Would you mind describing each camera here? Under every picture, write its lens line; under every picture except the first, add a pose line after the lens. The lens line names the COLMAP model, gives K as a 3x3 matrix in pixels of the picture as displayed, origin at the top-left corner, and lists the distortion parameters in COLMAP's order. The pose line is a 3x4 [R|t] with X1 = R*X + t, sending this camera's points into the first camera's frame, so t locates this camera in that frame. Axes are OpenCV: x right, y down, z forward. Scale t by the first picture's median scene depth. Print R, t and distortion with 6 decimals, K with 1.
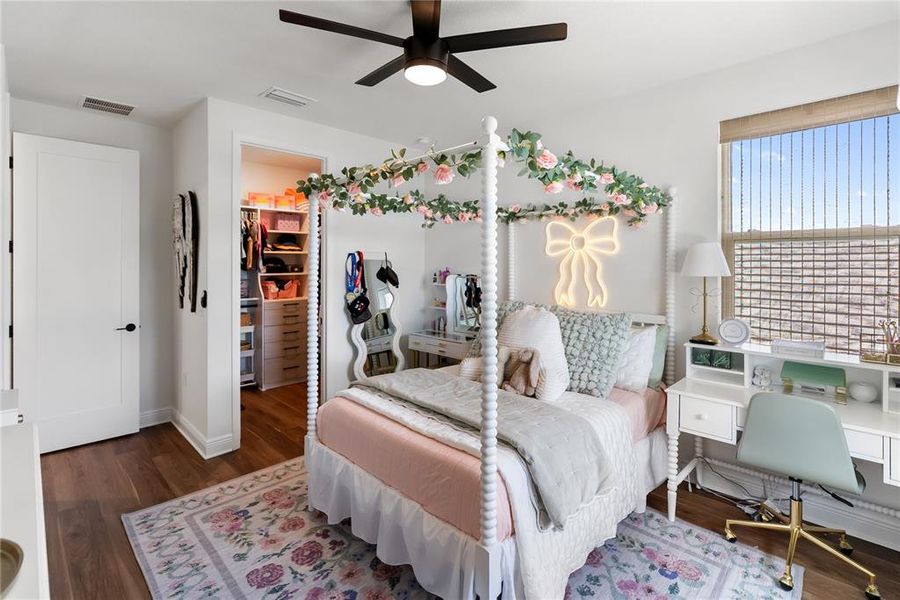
lens RADIAL K [[415.9, 0, 449.5], [0, 415.9, 285.9], [0, 0, 1]] dist [0.001727, 0.000123]
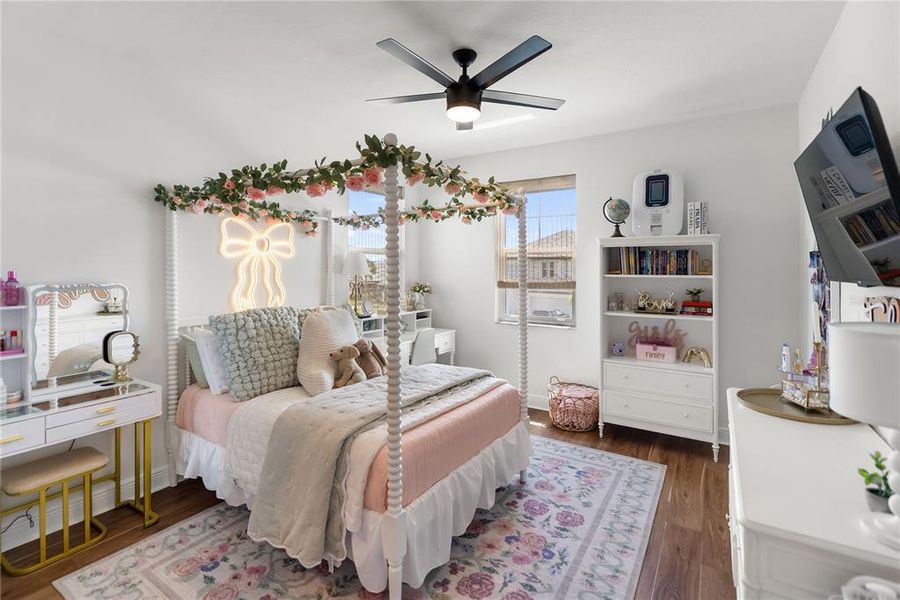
lens RADIAL K [[427.8, 0, 447.7], [0, 427.8, 267.8], [0, 0, 1]] dist [0.002158, 0.000746]
pose [[-0.212685, 0.005041, 0.977108, -1.228486], [0.051234, 0.998669, 0.006000, -0.048972], [-0.975777, 0.051337, -0.212661, 1.218581]]
